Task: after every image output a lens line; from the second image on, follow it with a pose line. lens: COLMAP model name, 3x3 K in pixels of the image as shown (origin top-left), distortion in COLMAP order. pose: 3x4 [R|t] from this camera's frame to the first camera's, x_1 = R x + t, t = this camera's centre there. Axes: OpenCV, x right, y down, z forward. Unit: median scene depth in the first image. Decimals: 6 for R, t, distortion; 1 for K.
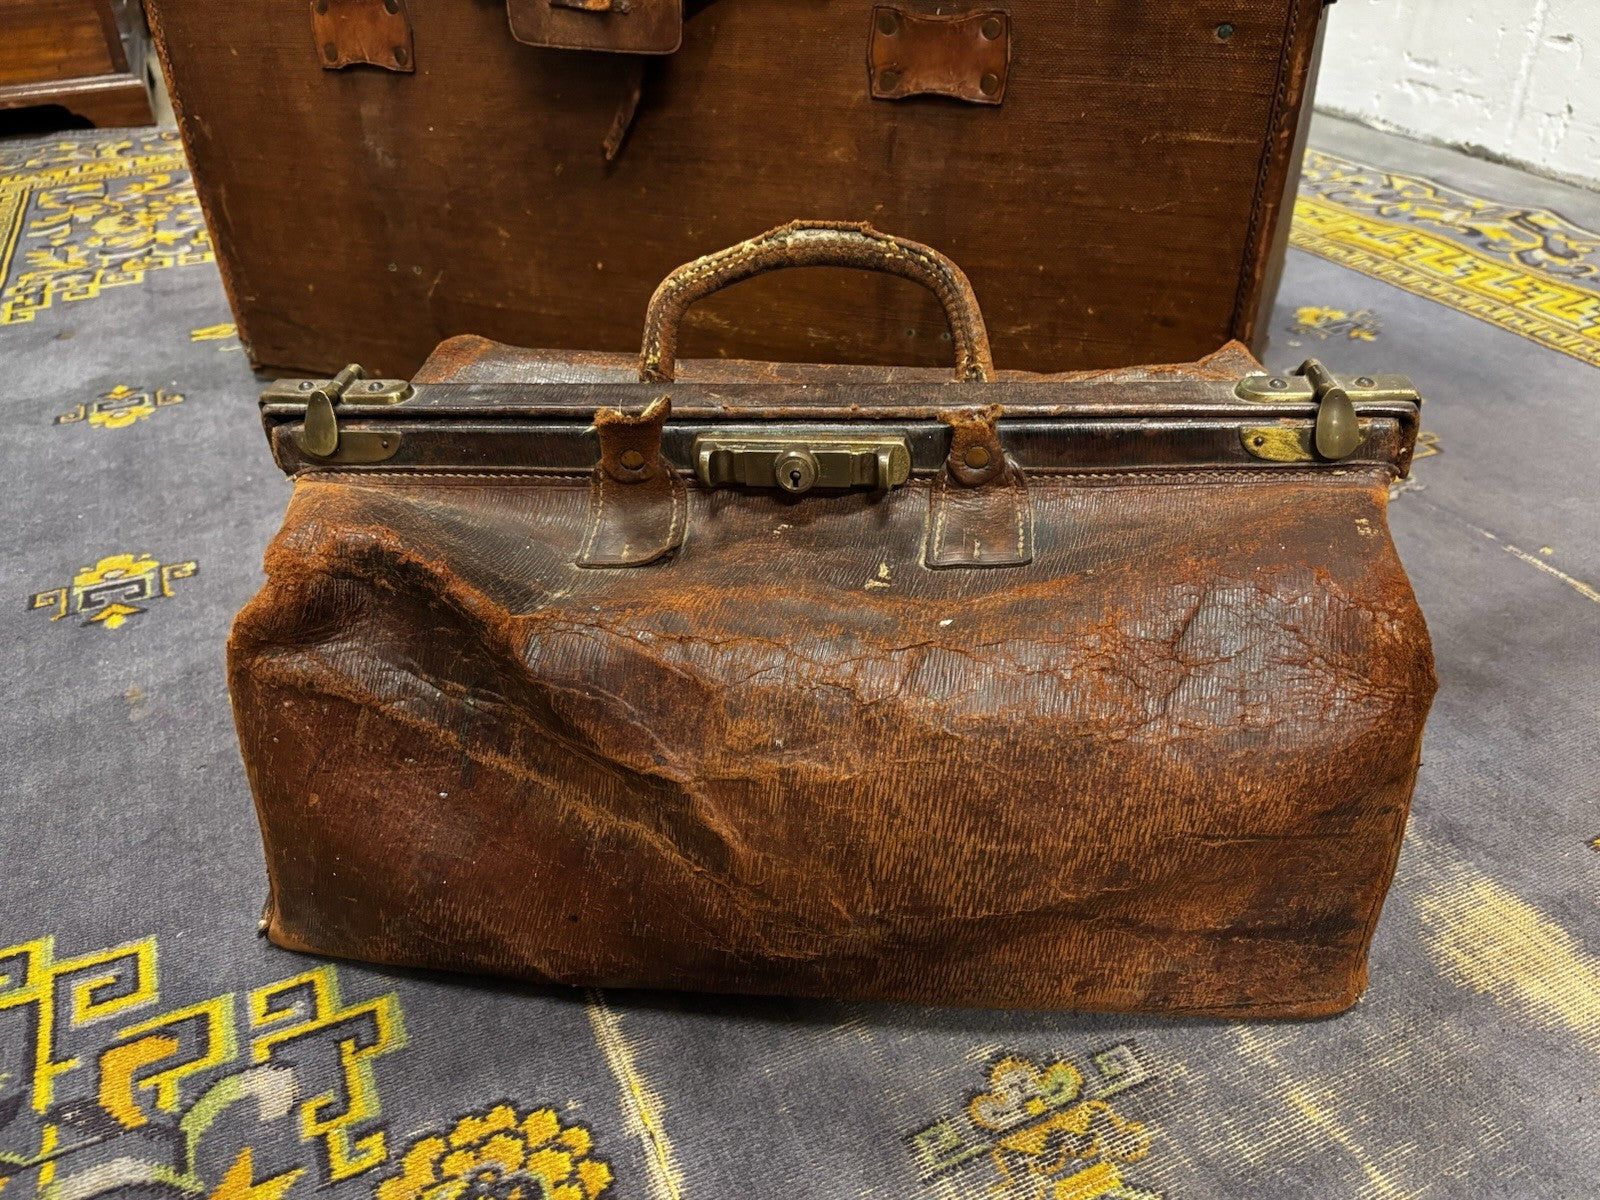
lens RADIAL K [[1219.8, 0, 797.3], [0, 1219.8, 601.9], [0, 0, 1]] dist [0.058467, -0.077944]
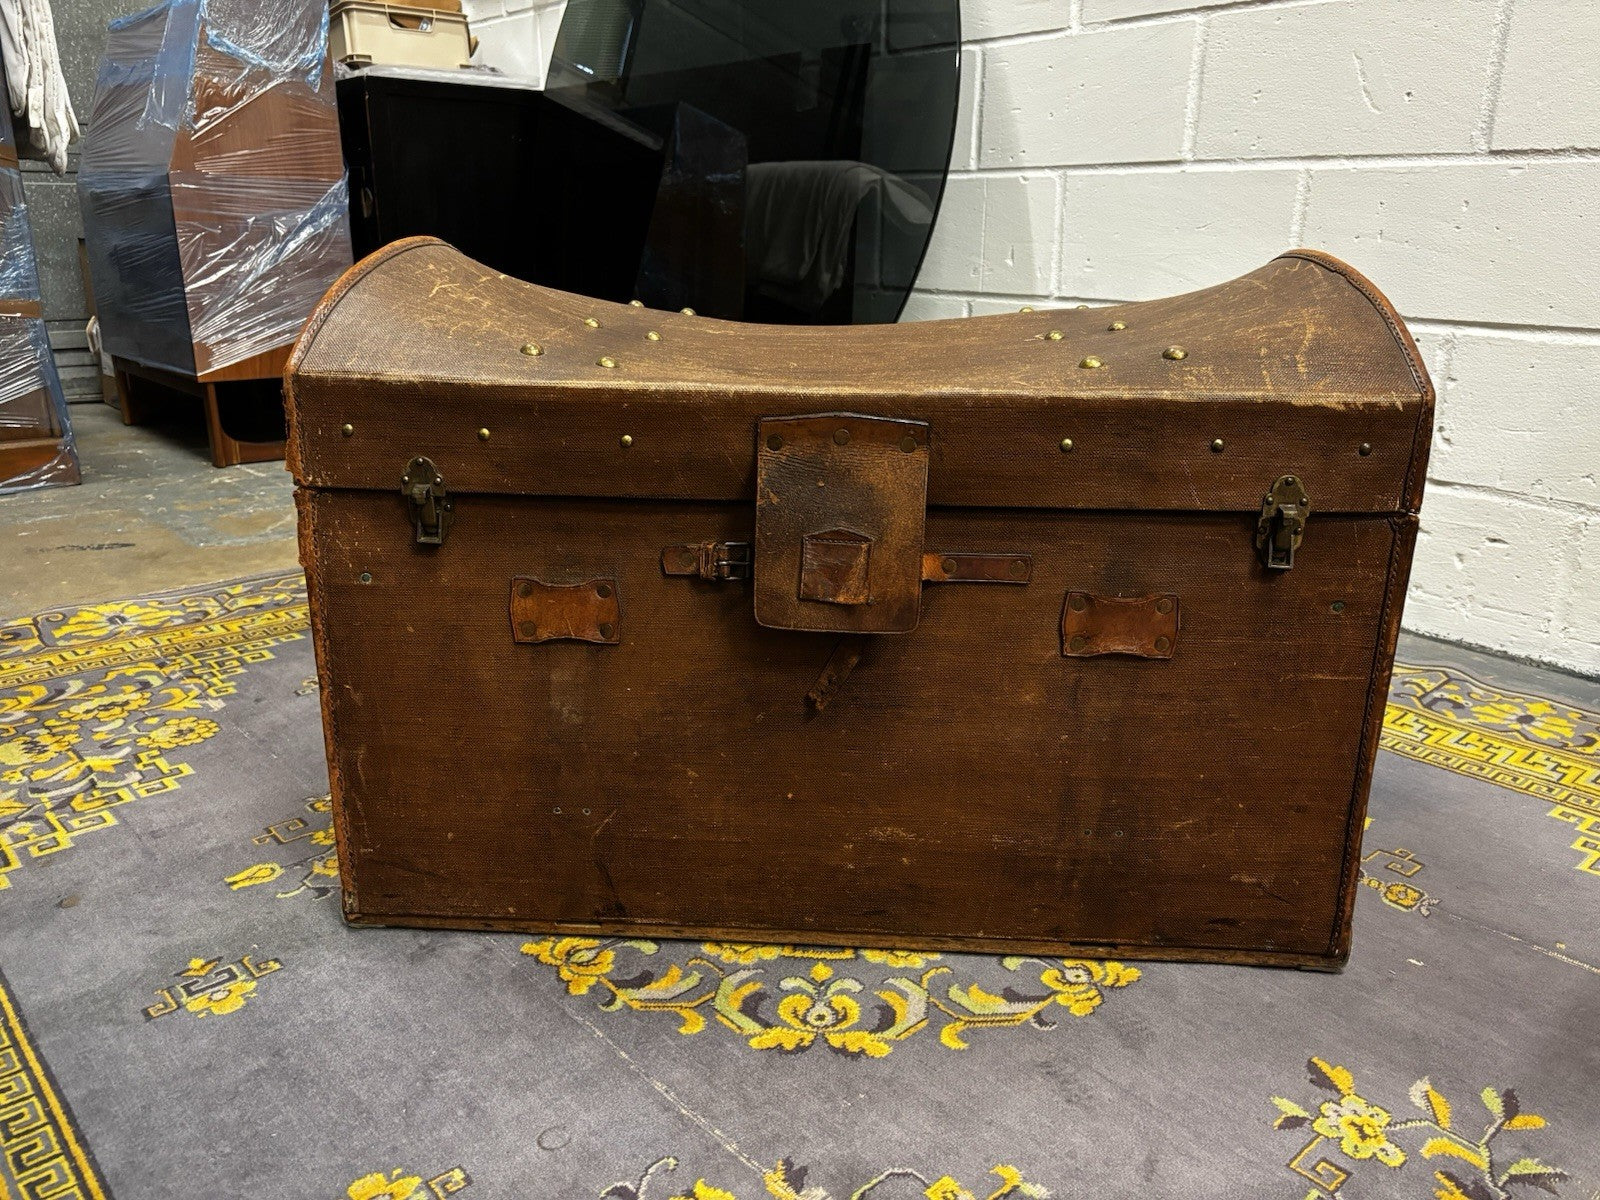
lens RADIAL K [[1207.0, 0, 799.9], [0, 1207.0, 606.1], [0, 0, 1]] dist [0.064730, -0.078550]
pose [[0.948492, -0.063127, 0.310447, -0.565175], [0.147560, 0.955186, -0.256602, -0.184199], [-0.280337, 0.289195, 0.915302, -0.055781]]
